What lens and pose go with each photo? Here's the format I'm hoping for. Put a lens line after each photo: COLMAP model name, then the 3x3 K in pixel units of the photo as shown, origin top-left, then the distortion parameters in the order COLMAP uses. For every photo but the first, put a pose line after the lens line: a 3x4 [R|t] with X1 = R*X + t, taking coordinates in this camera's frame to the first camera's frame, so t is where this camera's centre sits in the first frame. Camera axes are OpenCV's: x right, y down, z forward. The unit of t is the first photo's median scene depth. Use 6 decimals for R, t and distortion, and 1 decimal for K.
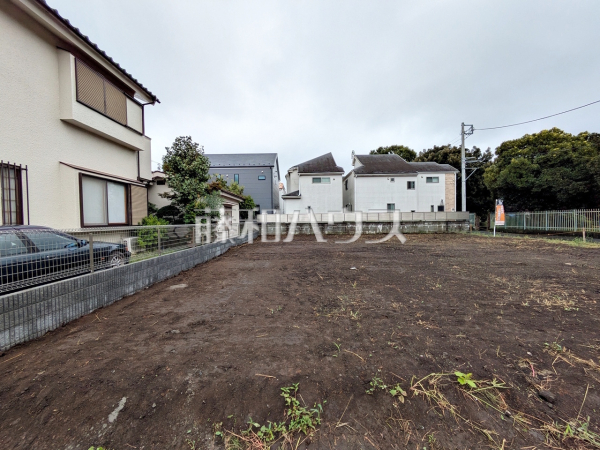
lens RADIAL K [[237.4, 0, 300.6], [0, 237.4, 226.1], [0, 0, 1]] dist [-0.004276, 0.002737]
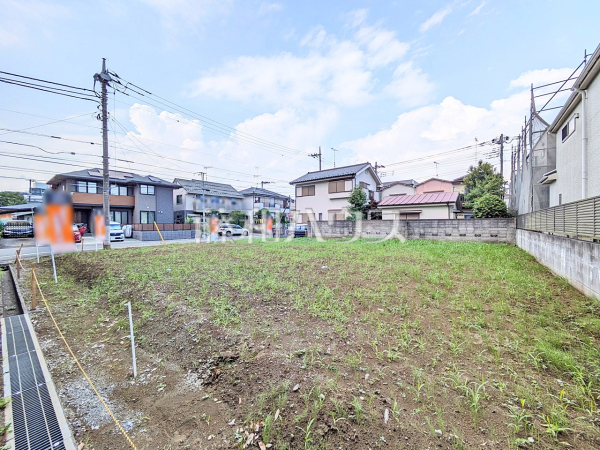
lens RADIAL K [[237.4, 0, 300.7], [0, 237.4, 224.8], [0, 0, 1]] dist [-0.004276, 0.002737]
pose [[-0.619443, 0.020069, -0.784785, 0.707744], [-0.004608, 0.999563, 0.029198, -0.038003], [0.785028, 0.021703, -0.619080, 0.902338]]
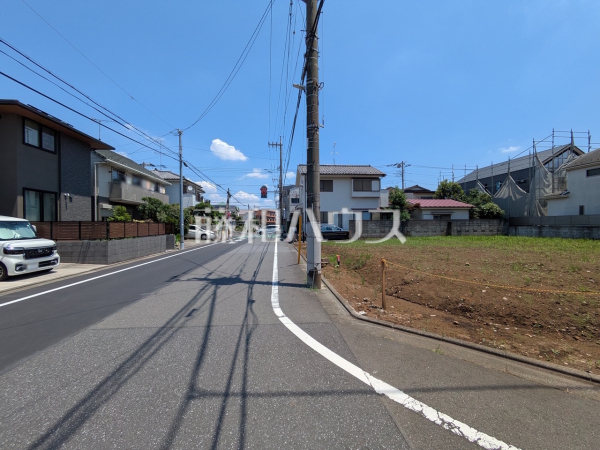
lens RADIAL K [[237.4, 0, 299.6], [0, 237.4, 225.1], [0, 0, 1]] dist [-0.004276, 0.002737]
pose [[0.090137, 0.014016, -0.995831, 0.771678], [-0.016266, 0.999788, 0.012599, -0.012754], [0.995797, 0.015063, 0.090346, -0.041864]]
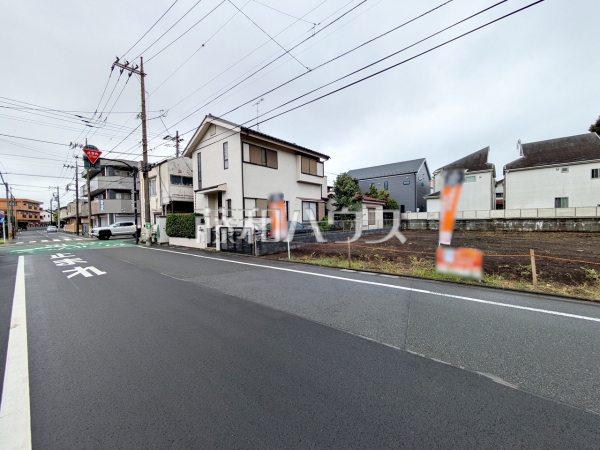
lens RADIAL K [[237.4, 0, 299.9], [0, 237.4, 226.5], [0, 0, 1]] dist [-0.004276, 0.002737]
pose [[0.759462, 0.017160, -0.650326, 0.220175], [-0.007348, 0.999815, 0.017800, 0.003699], [0.650511, -0.008740, 0.759447, -0.292480]]
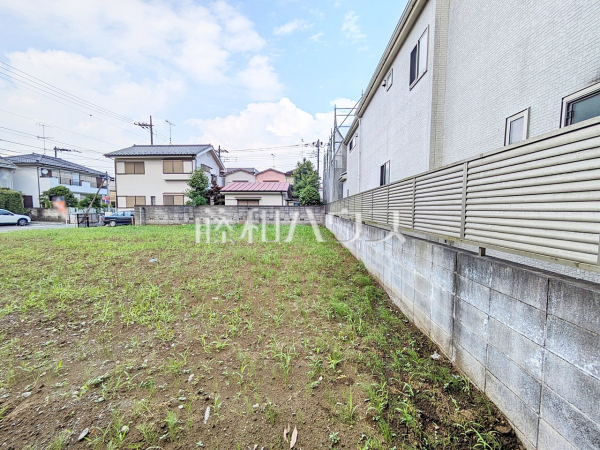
lens RADIAL K [[237.4, 0, 300.6], [0, 237.4, 224.4], [0, 0, 1]] dist [-0.004276, 0.002737]
pose [[-0.039378, 0.077613, -0.996206, 0.697198], [-0.026677, 0.996542, 0.078694, -0.038340], [0.998868, 0.029675, -0.037172, 0.907903]]
